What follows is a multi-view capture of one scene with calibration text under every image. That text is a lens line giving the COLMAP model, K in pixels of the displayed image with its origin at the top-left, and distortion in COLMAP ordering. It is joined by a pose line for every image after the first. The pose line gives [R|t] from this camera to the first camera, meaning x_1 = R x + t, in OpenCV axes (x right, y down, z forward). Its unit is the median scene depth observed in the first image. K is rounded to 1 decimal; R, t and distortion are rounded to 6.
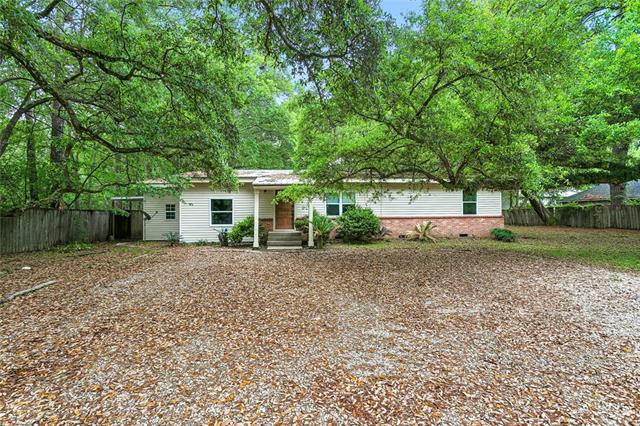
lens RADIAL K [[316.0, 0, 318.4], [0, 316.0, 211.3], [0, 0, 1]] dist [-0.004970, 0.000163]
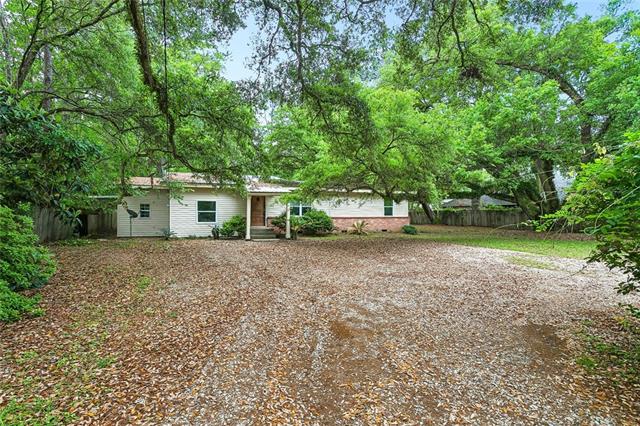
lens RADIAL K [[330.0, 0, 320.9], [0, 330.0, 213.3], [0, 0, 1]] dist [-0.000248, 0.000094]
pose [[0.952275, 0.011138, 0.305037, -0.269986], [-0.013283, 0.999899, 0.004956, -0.003734], [-0.304951, -0.008771, 0.952328, -0.327353]]
